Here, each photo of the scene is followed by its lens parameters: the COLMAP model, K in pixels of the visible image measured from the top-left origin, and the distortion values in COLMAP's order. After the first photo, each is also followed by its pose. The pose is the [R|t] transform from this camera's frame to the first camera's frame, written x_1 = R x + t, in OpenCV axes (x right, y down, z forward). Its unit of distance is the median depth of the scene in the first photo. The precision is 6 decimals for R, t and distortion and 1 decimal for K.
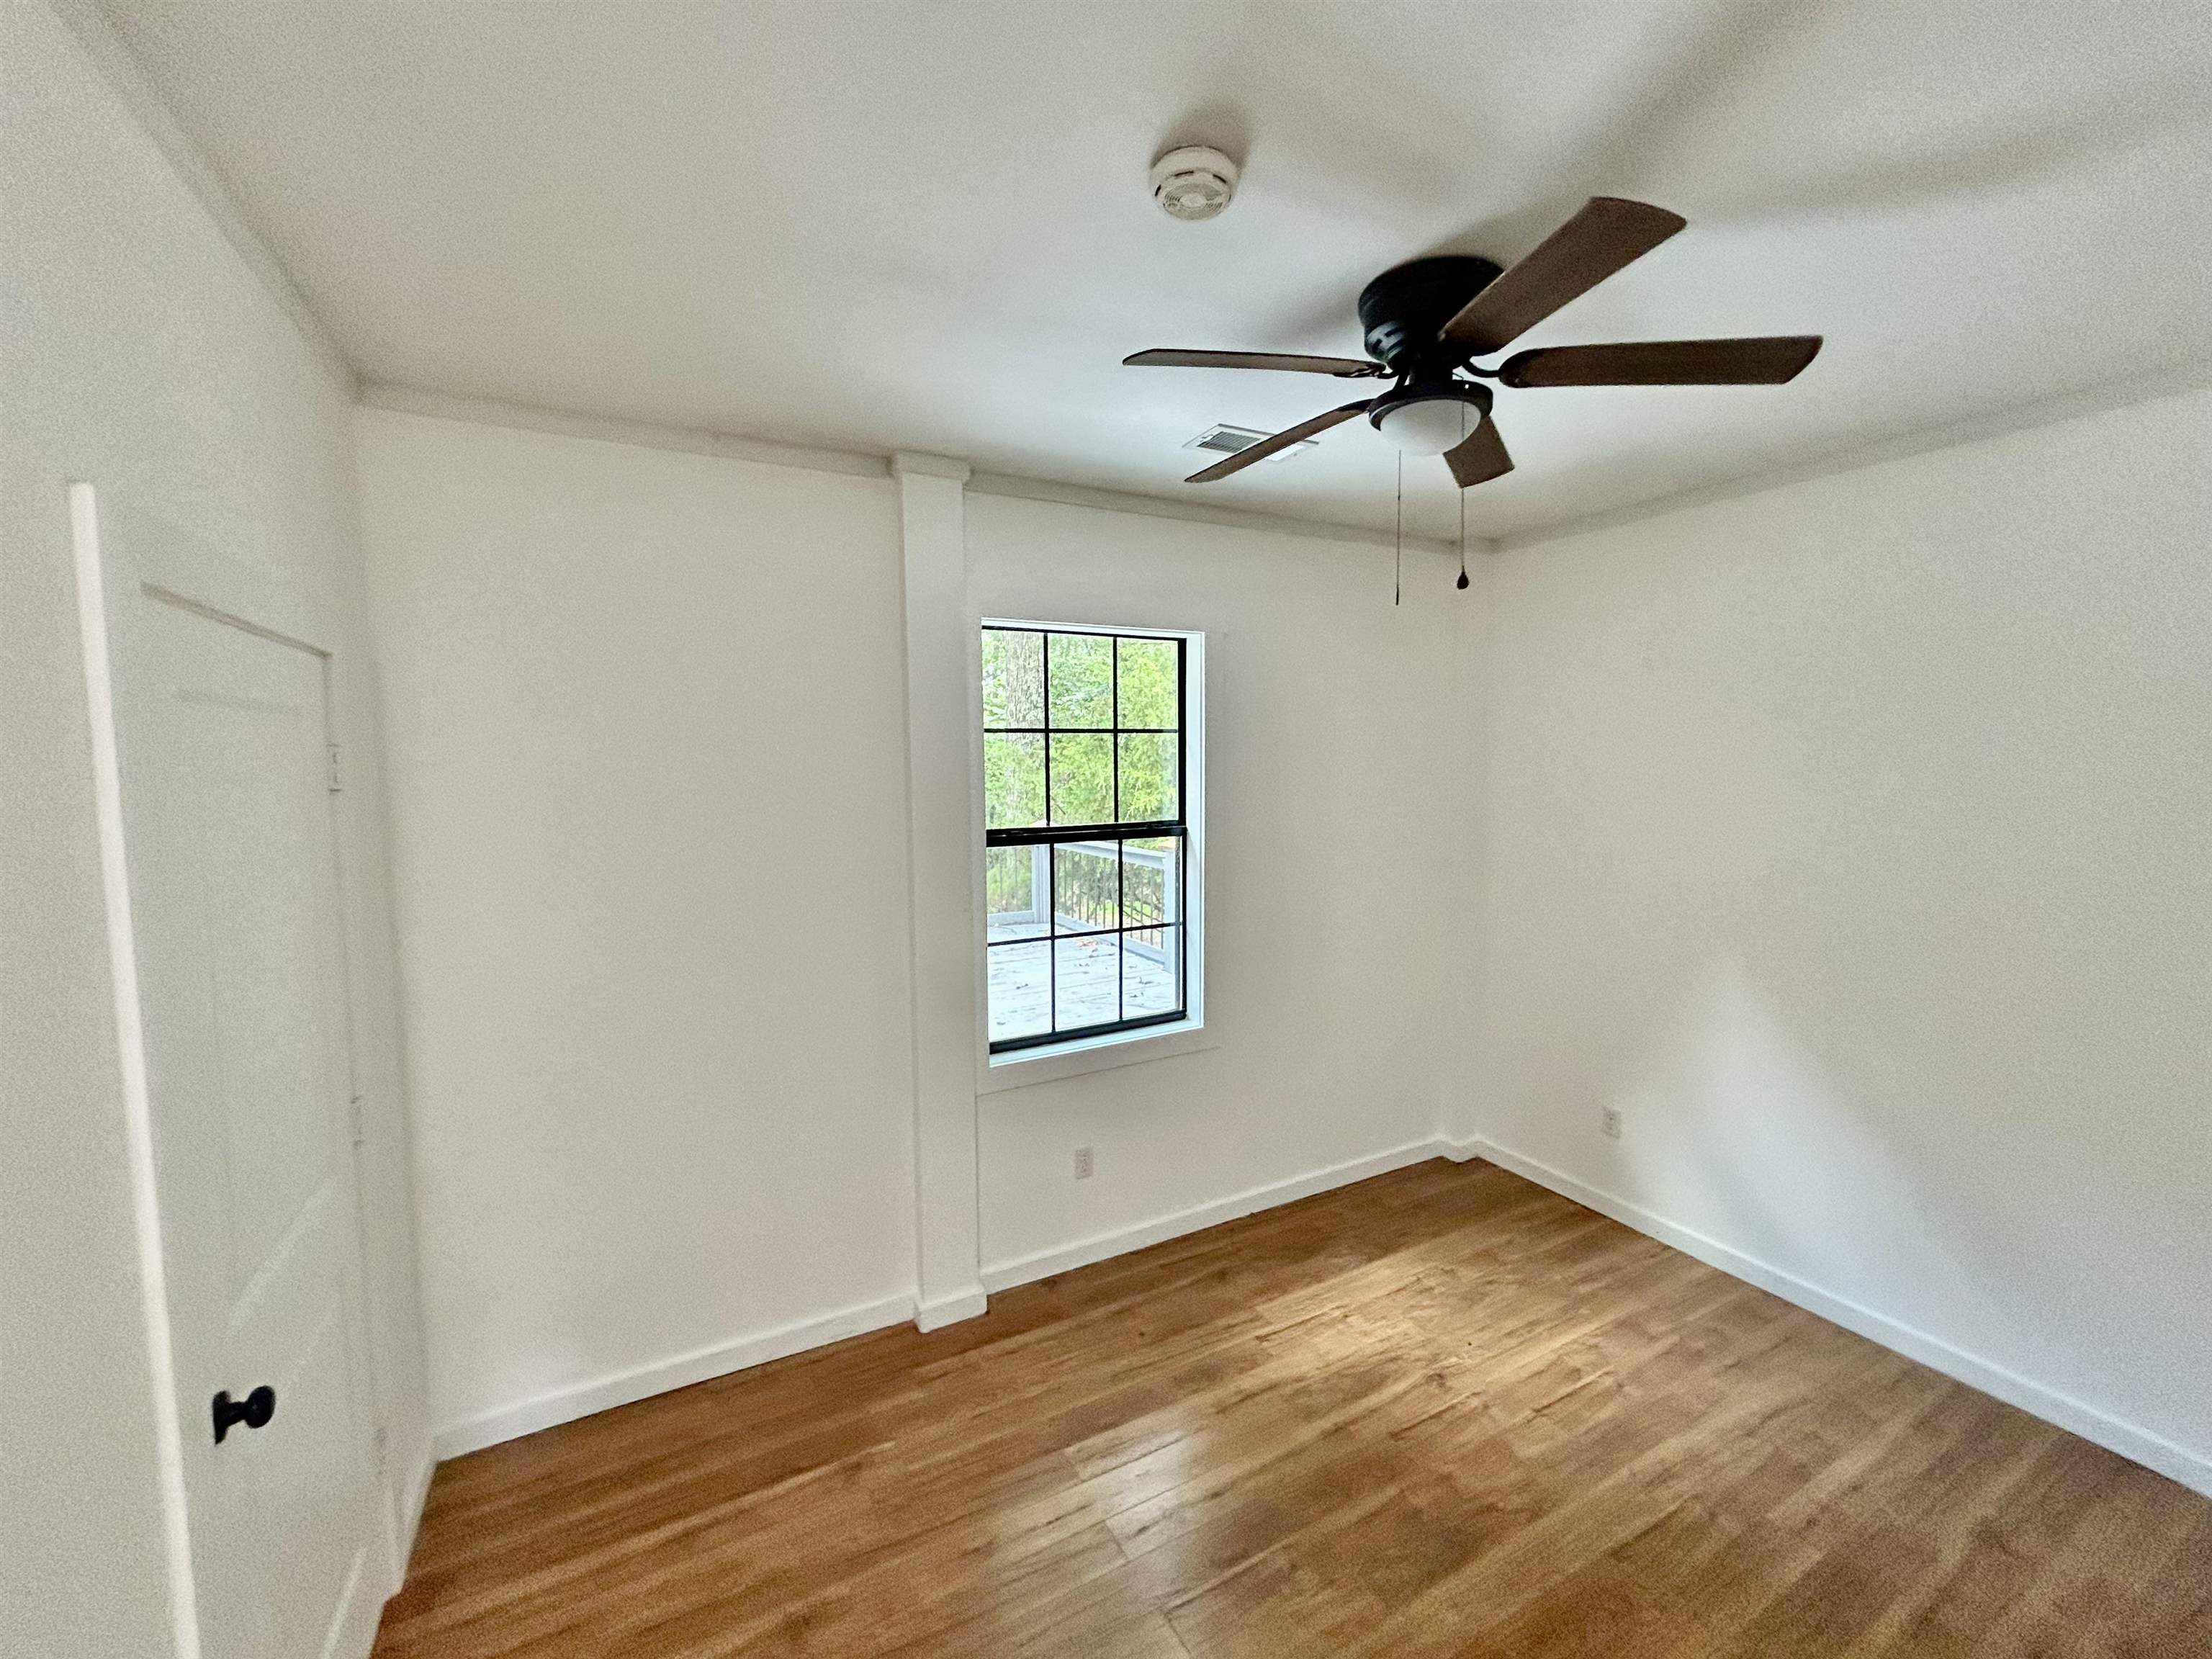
lens RADIAL K [[897.4, 0, 1101.2], [0, 897.4, 810.3], [0, 0, 1]] dist [-0.001986, 0.000554]
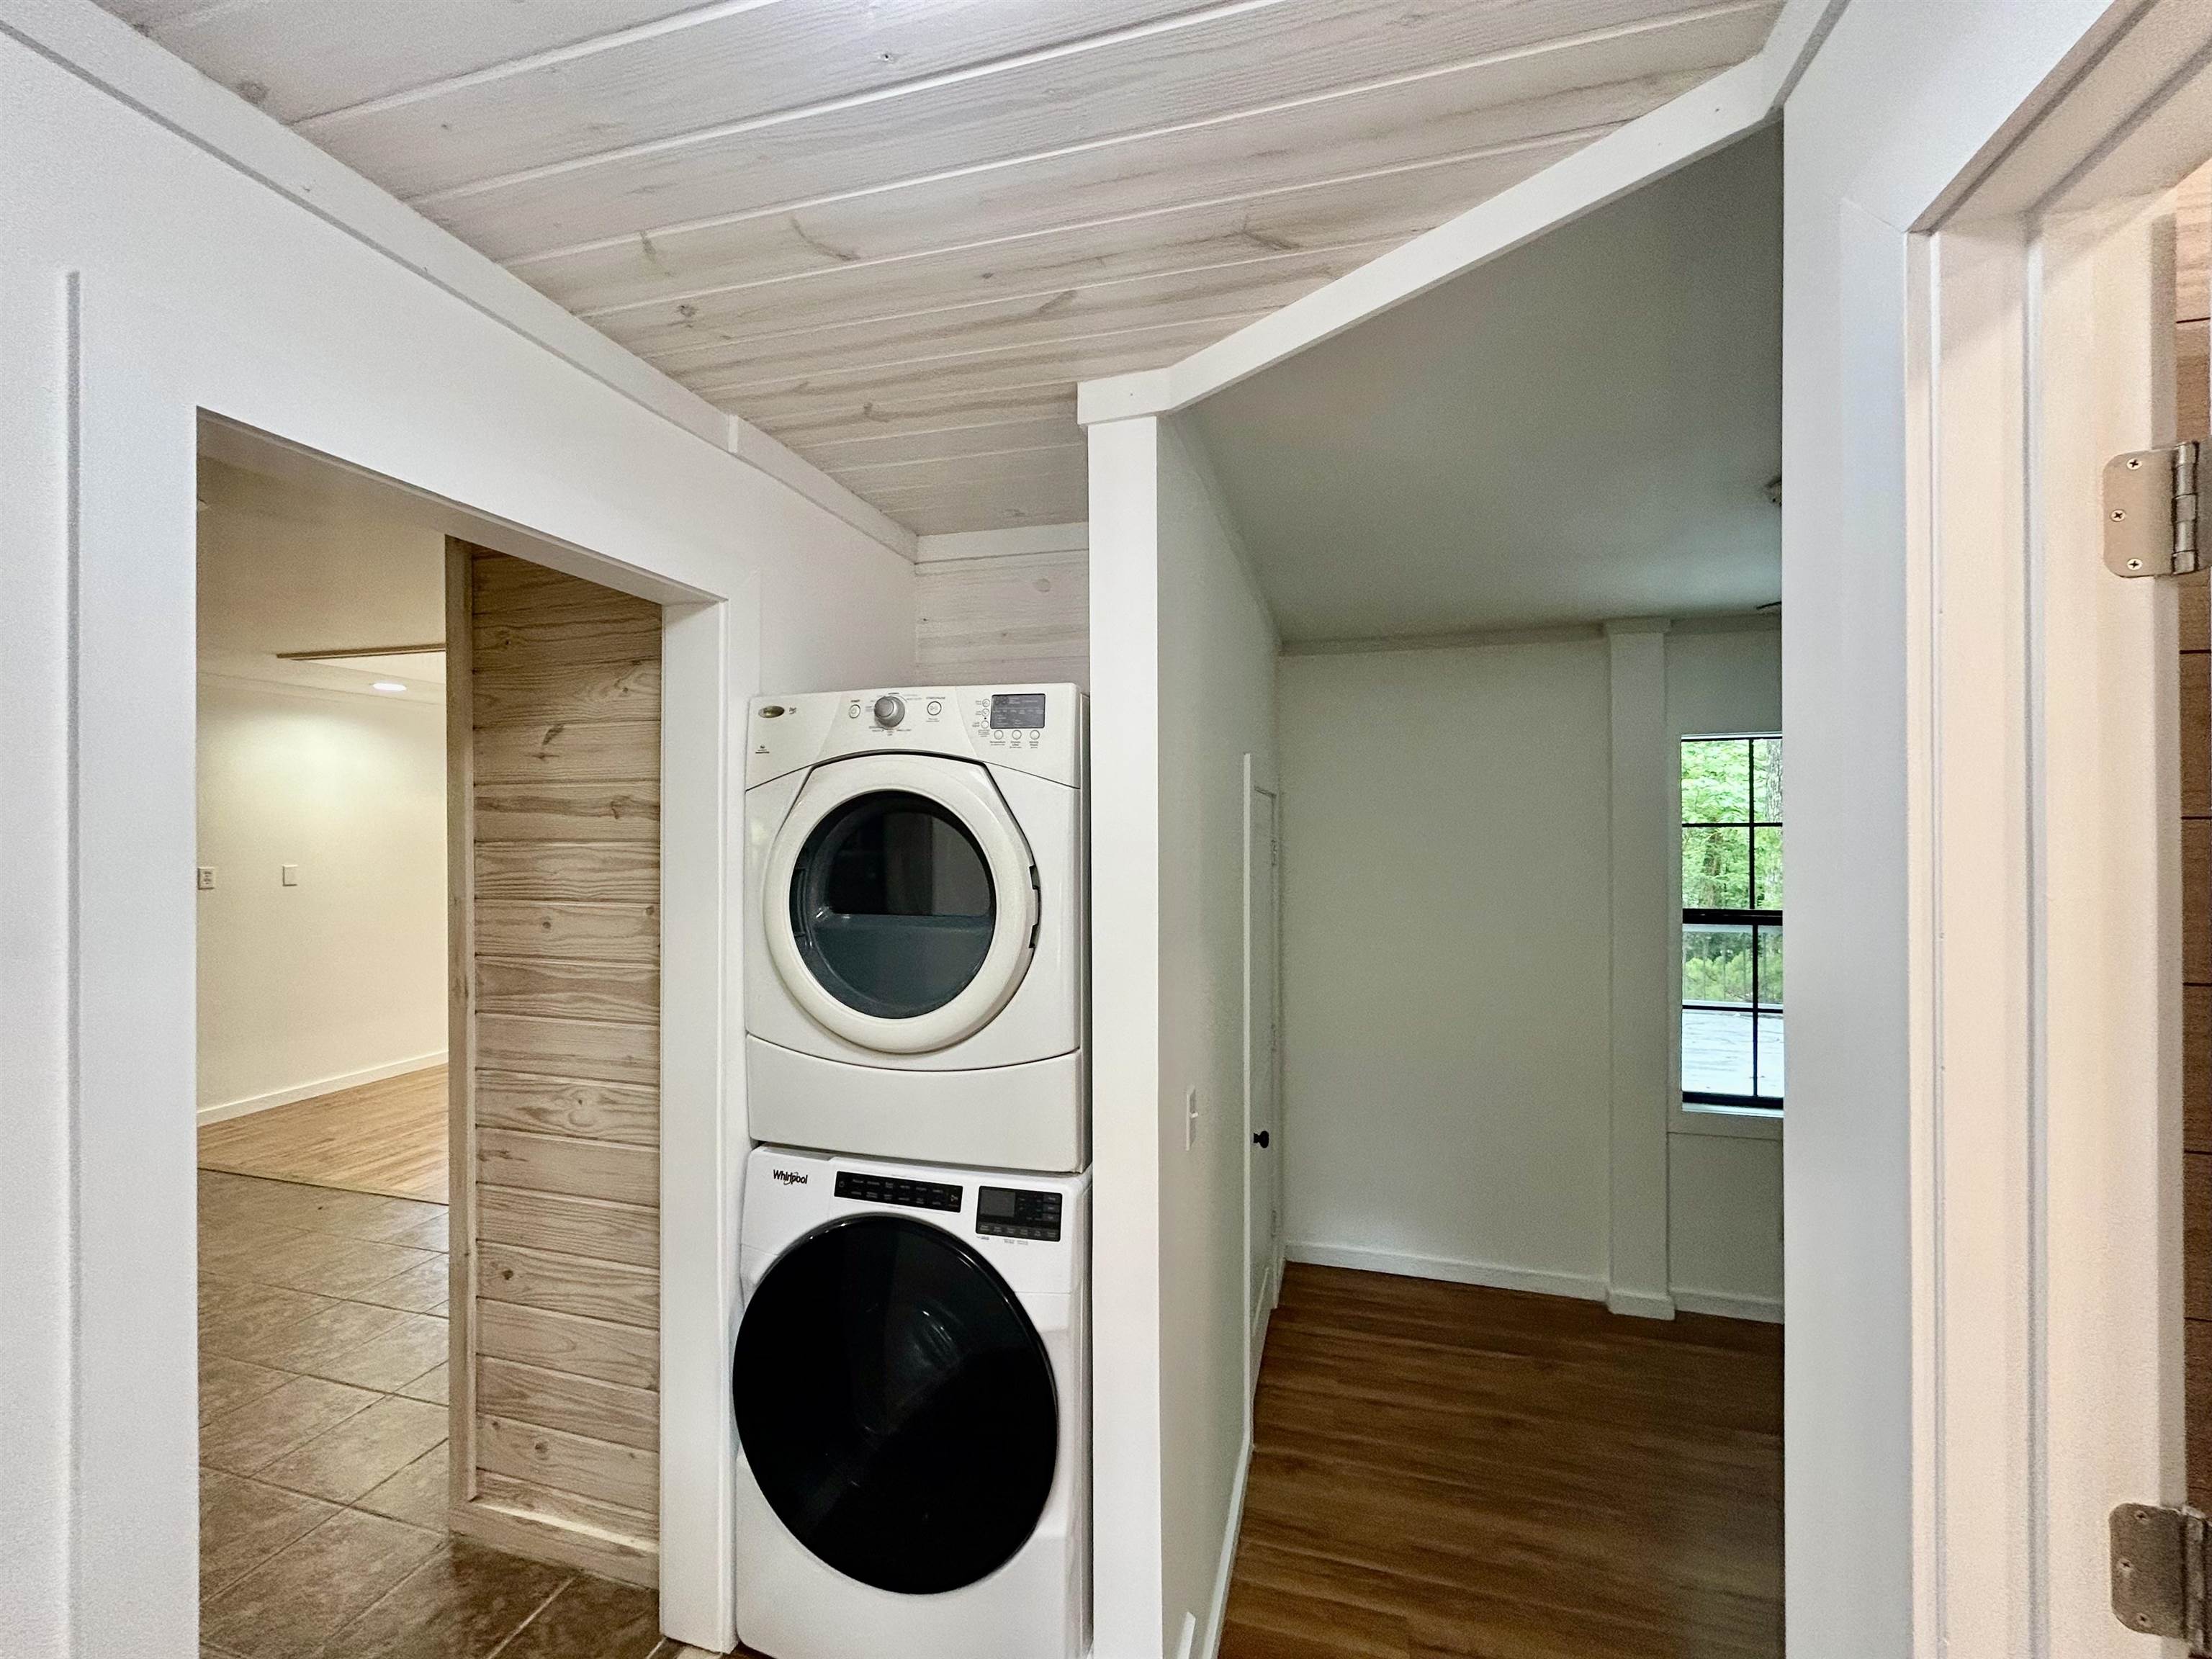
lens RADIAL K [[897.4, 0, 1104.5], [0, 897.4, 820.8], [0, 0, 1]] dist [-0.001986, 0.000554]
pose [[0.727563, 0.005482, -0.686019, 0.131103], [-0.045744, 0.998130, -0.040538, -0.011696], [0.684514, 0.060876, 0.726453, -0.399586]]
